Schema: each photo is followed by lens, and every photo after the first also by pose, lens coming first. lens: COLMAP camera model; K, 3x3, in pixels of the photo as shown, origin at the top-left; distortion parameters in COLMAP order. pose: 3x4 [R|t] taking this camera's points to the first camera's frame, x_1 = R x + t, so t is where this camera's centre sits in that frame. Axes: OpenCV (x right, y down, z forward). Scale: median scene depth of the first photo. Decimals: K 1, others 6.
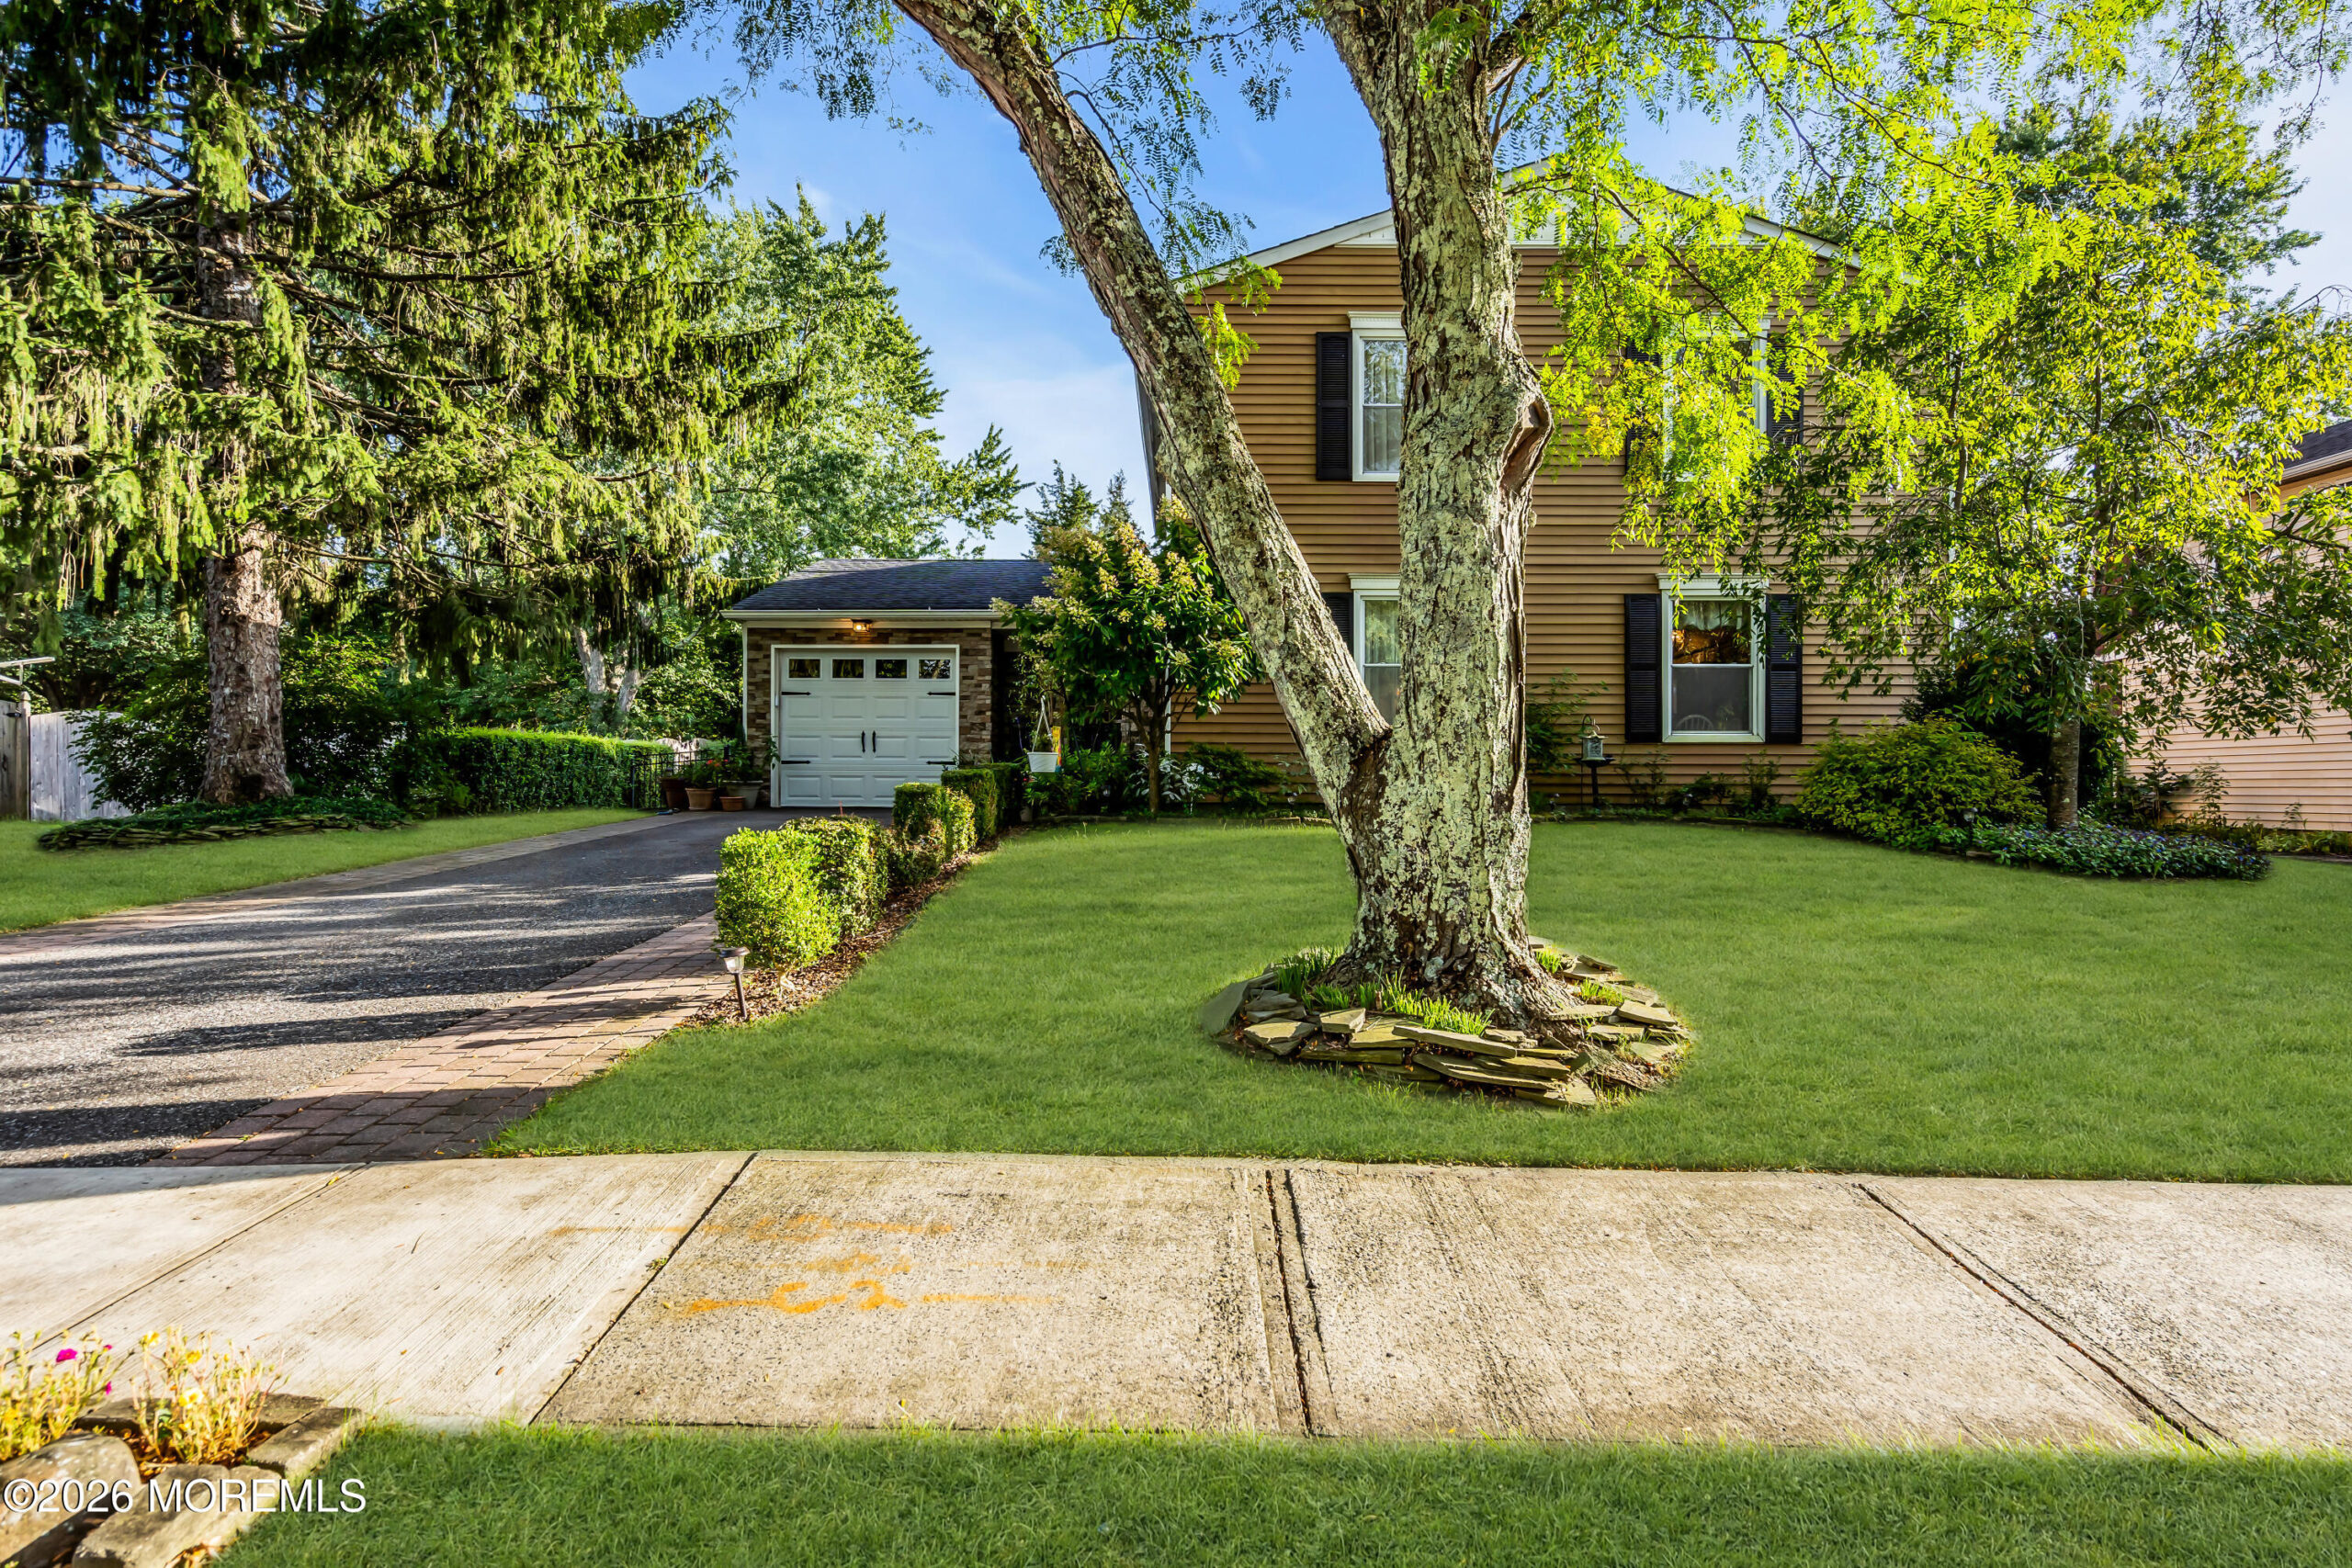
lens RADIAL K [[1143.8, 0, 1177.6], [0, 1143.8, 793.0], [0, 0, 1]] dist [0.010418, 0.000233]
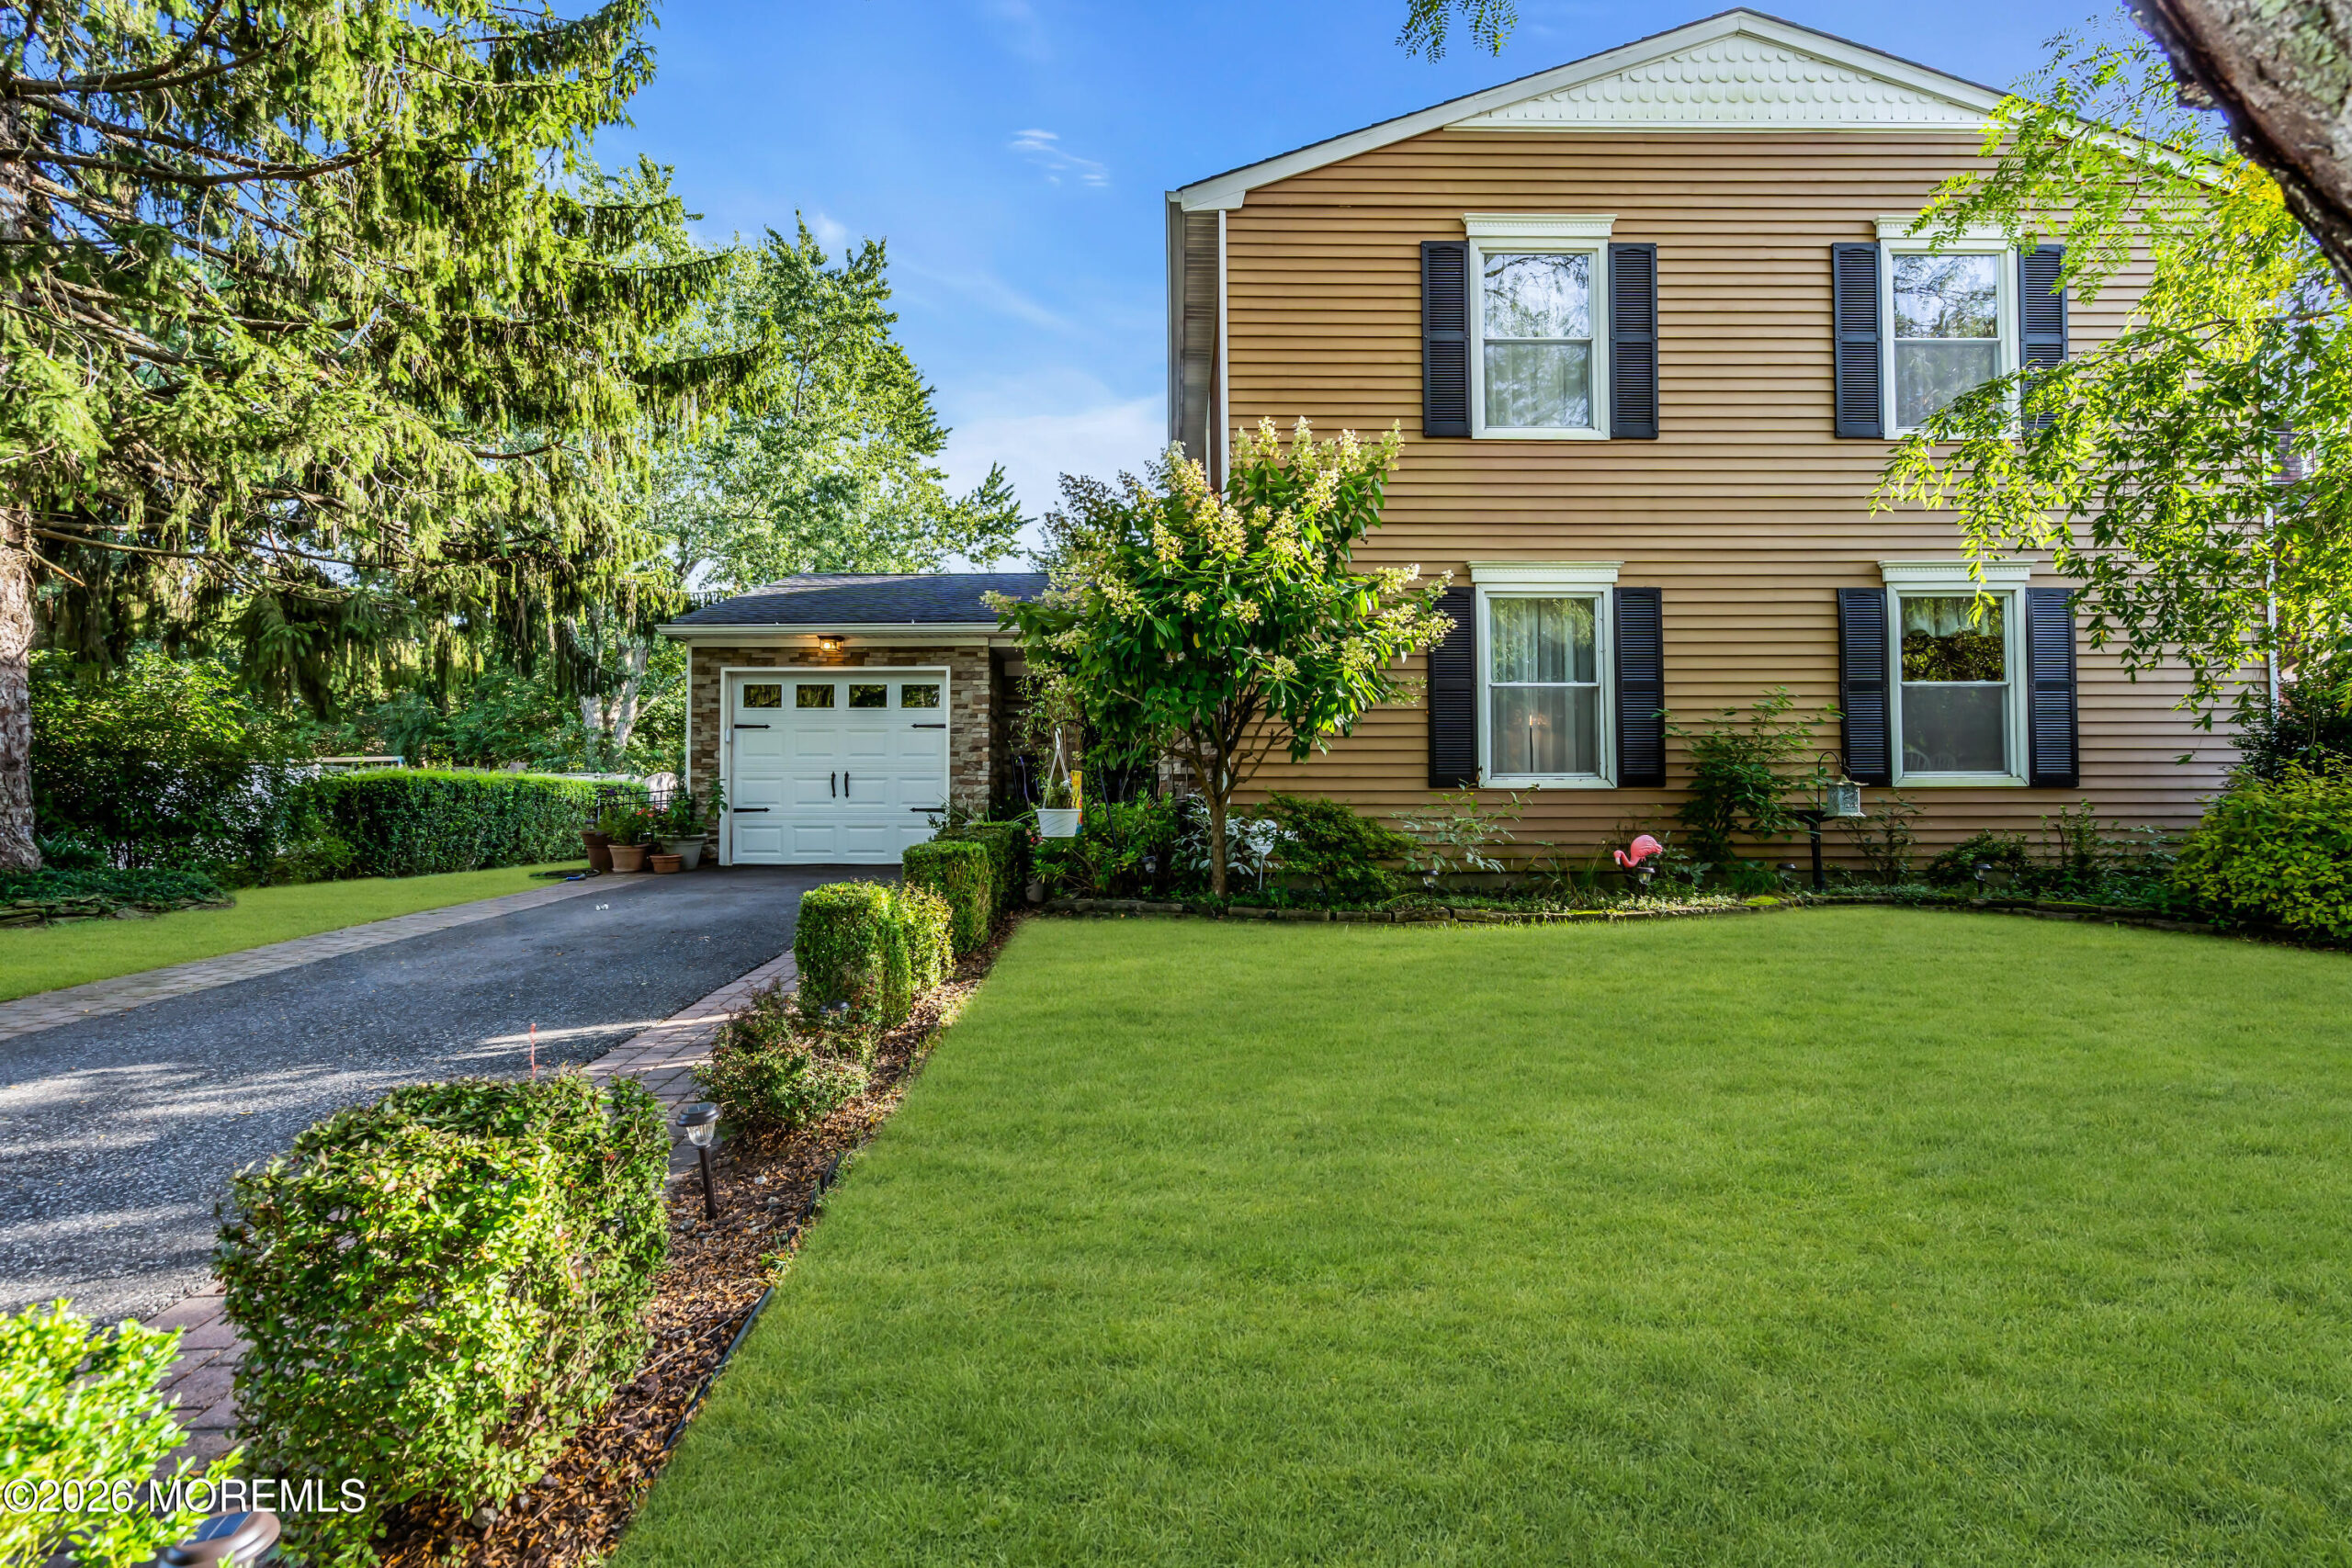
lens RADIAL K [[1024.6, 0, 1176.0], [0, 1024.6, 784.0], [0, 0, 1]] dist [-0.001787, -0.000091]
pose [[0.999913, -0.005405, 0.012023, -0.037769], [0.005746, 0.999575, -0.028575, -0.023070], [-0.011864, 0.028642, 0.999519, 0.264445]]
